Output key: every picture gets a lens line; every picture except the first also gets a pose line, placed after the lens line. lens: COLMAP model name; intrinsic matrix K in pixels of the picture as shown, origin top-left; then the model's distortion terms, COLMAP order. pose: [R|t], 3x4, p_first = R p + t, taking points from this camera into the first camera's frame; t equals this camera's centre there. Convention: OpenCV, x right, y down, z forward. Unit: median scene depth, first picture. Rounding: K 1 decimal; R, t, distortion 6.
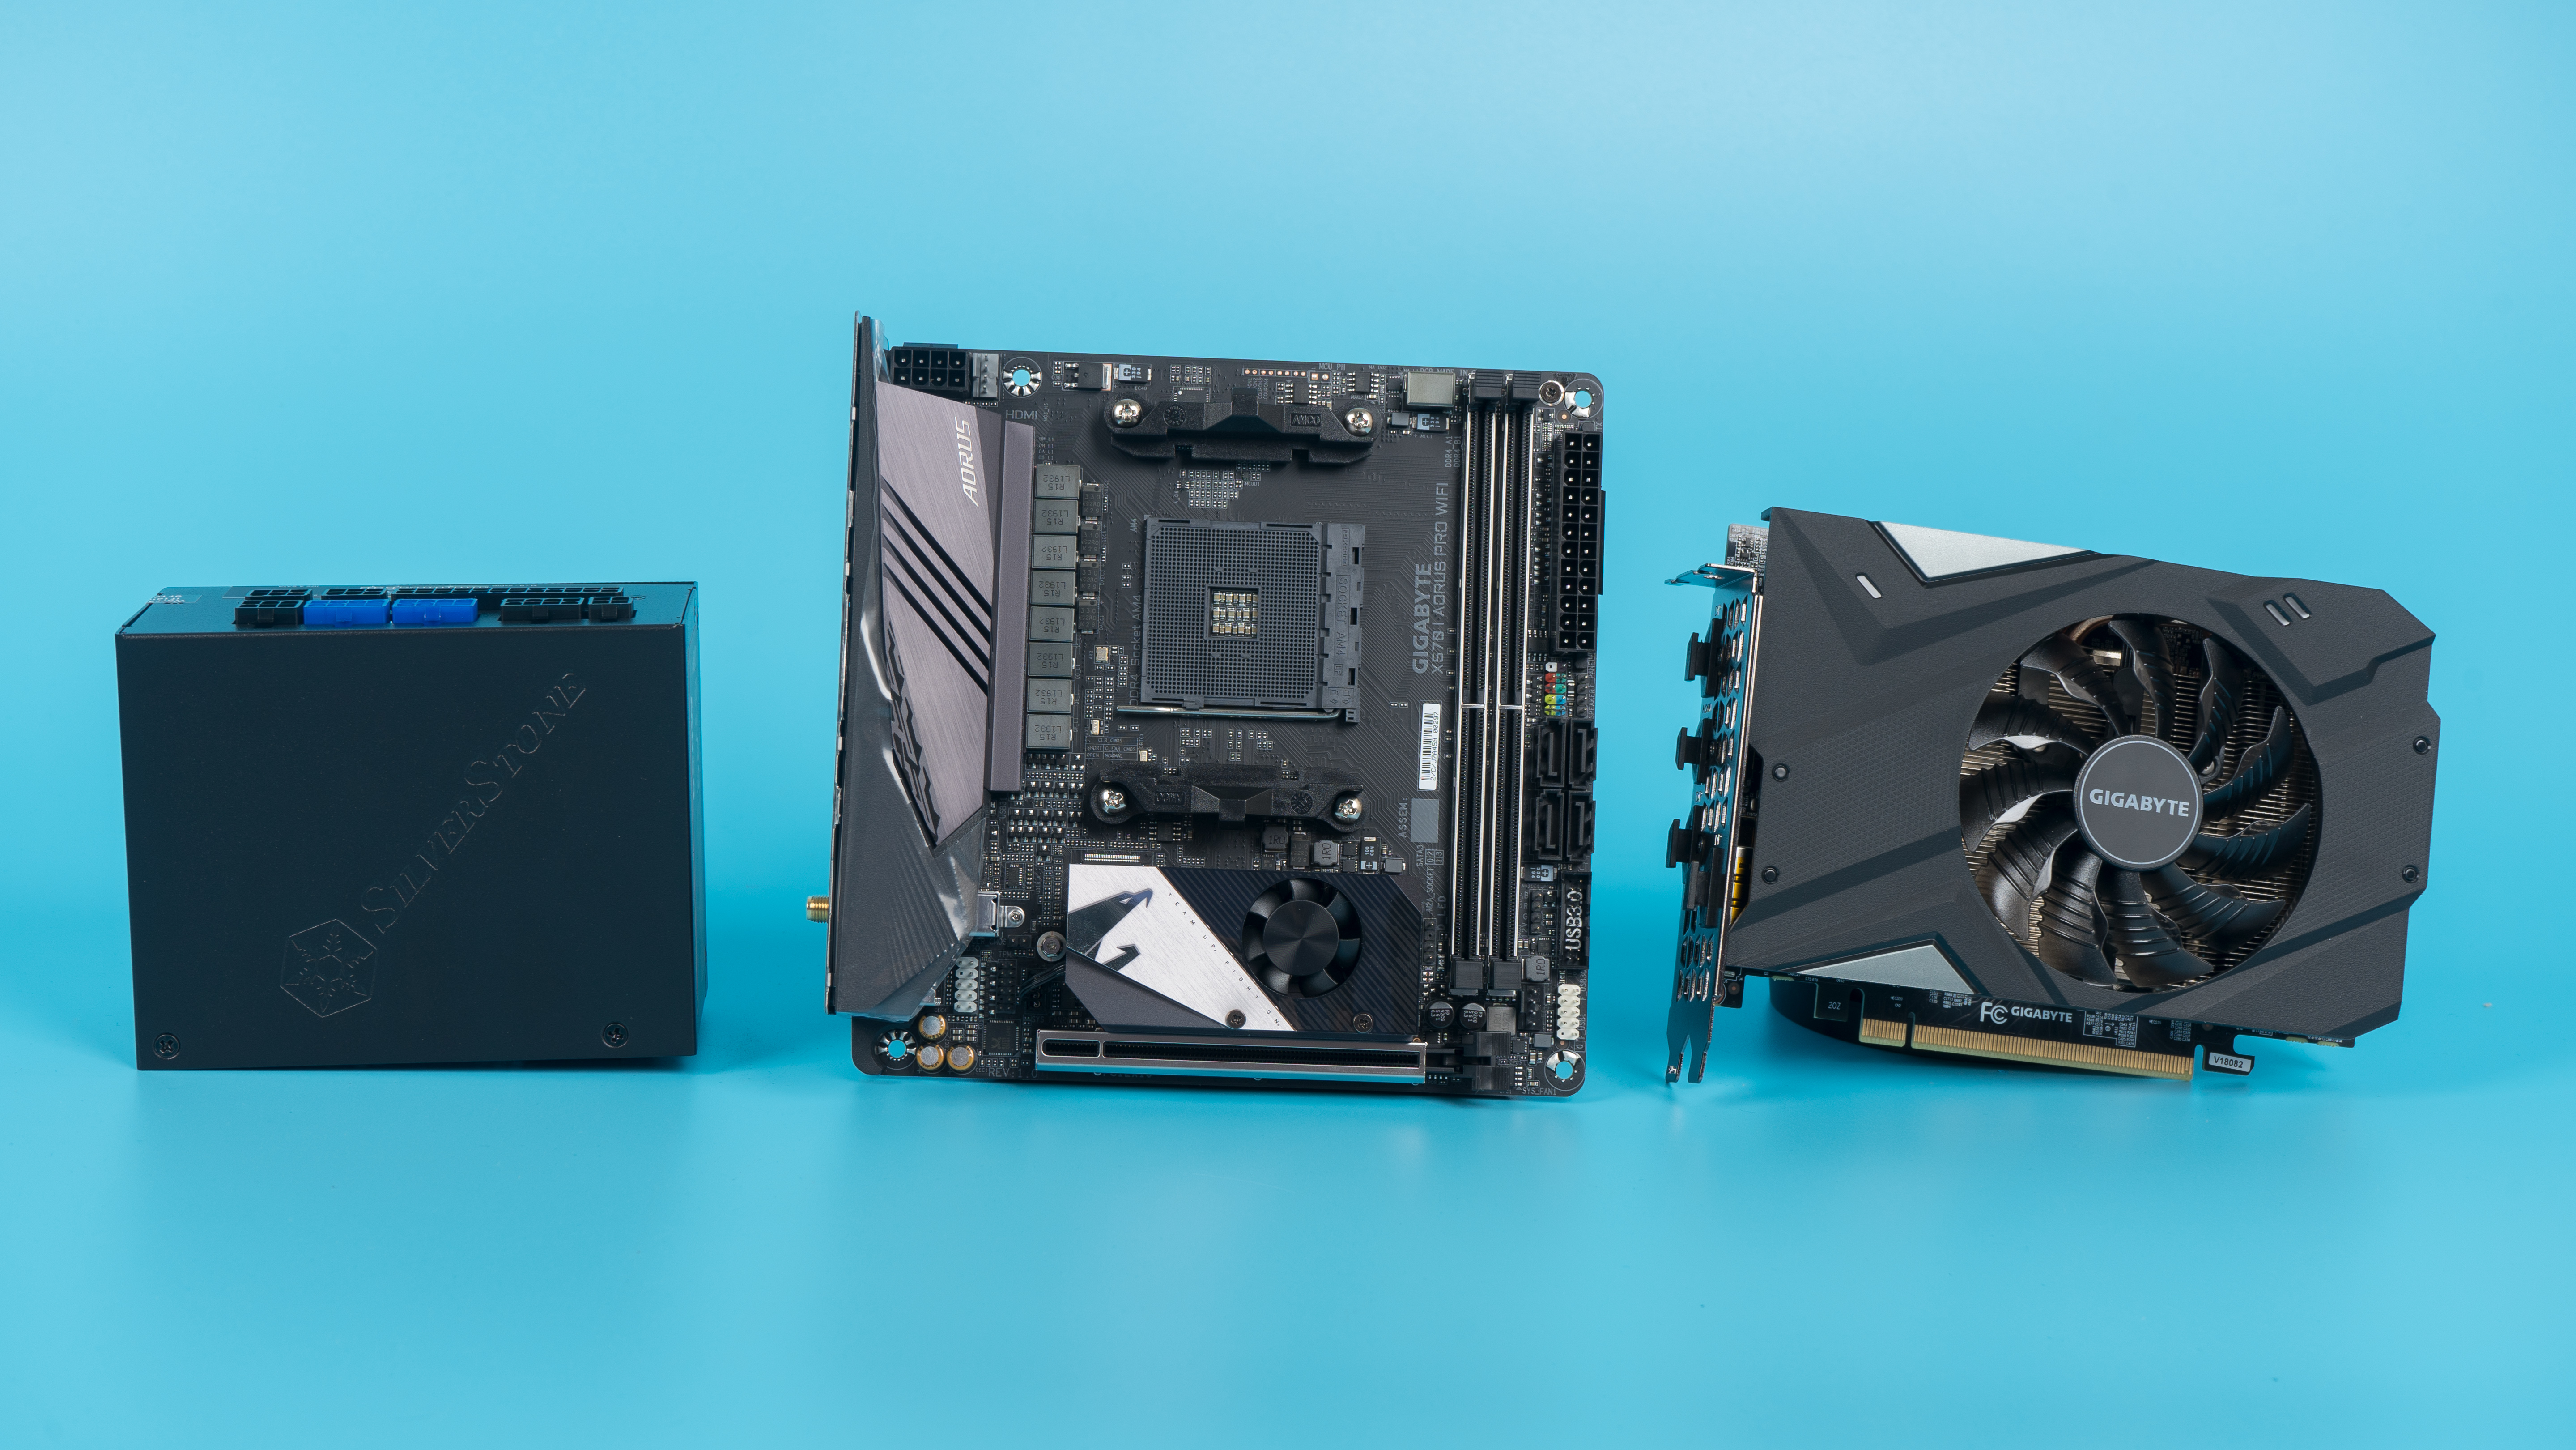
lens RADIAL K [[4513.1, 0, 1288.0], [0, 4513.1, 725.0], [0, 0, 1]] dist [-0.022635, -0.014423]
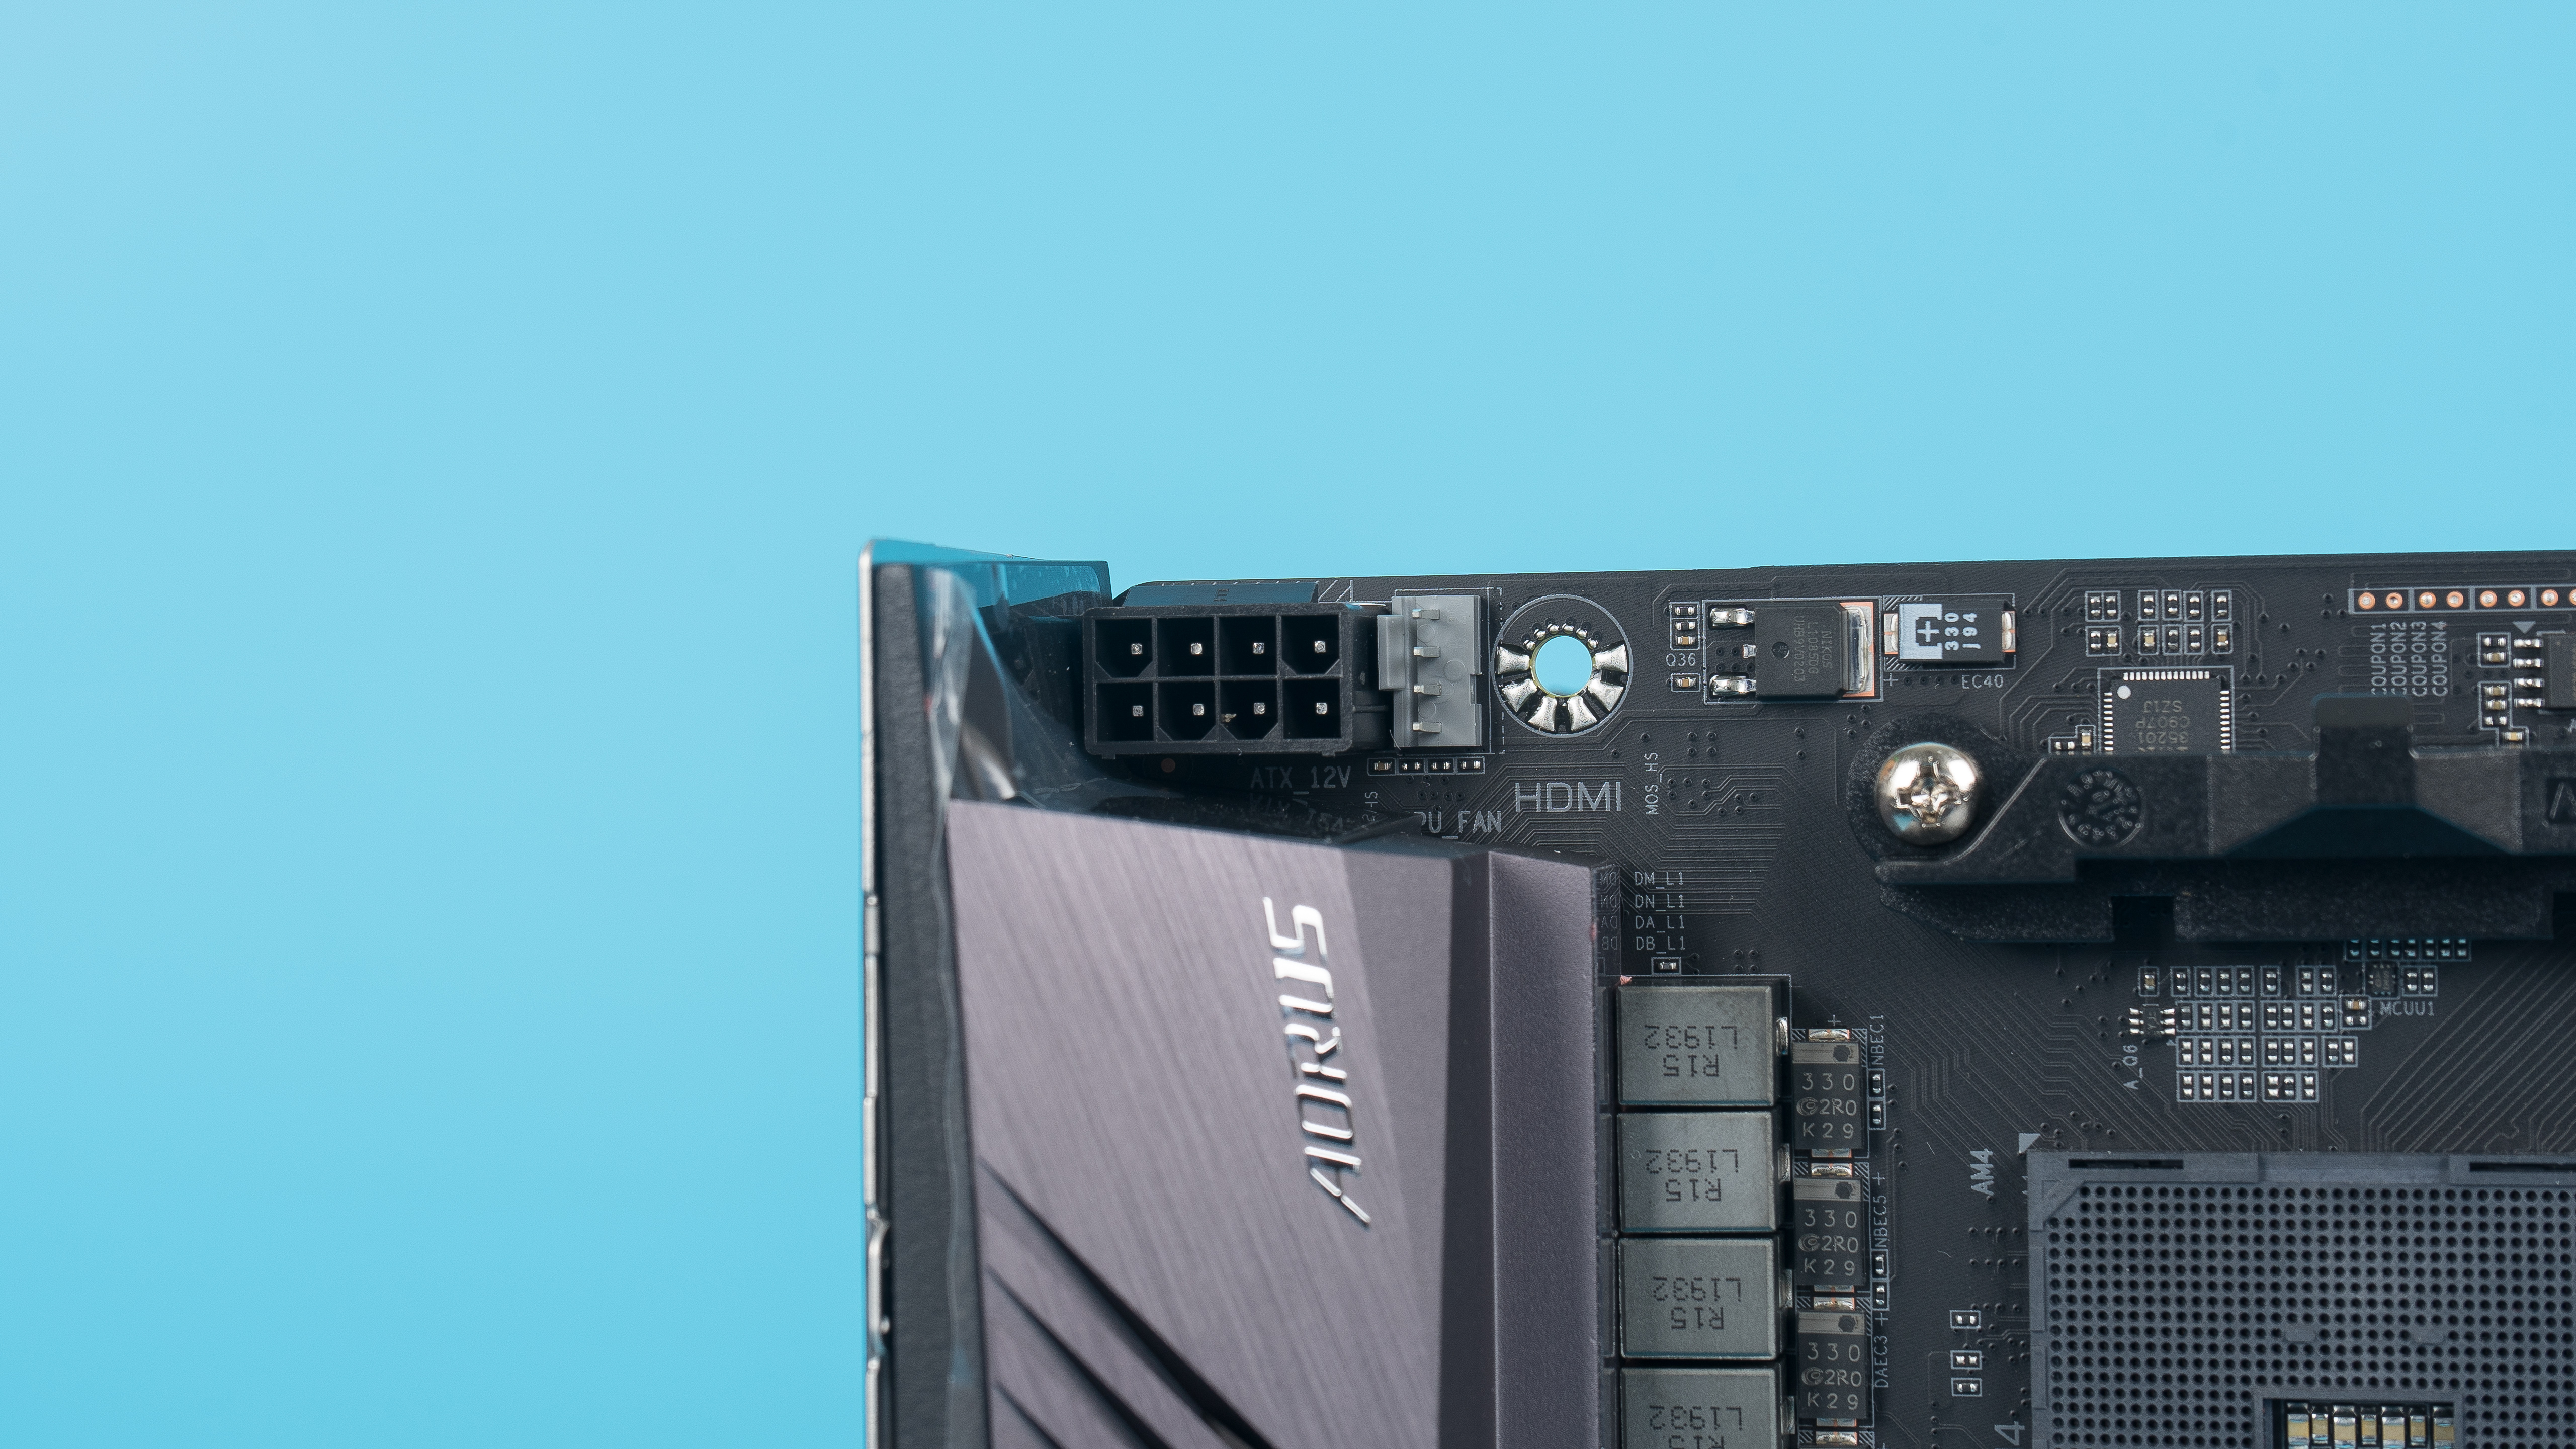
lens RADIAL K [[4633.8, 0, 1288.0], [0, 4633.8, 724.5], [0, 0, 1]] dist [-0.041270, 0.525027]
pose [[0.970026, -0.048685, -0.238076, -0.006006], [0.064335, 0.996217, 0.058412, -0.091992], [0.234332, -0.071977, 0.969488, 0.712984]]
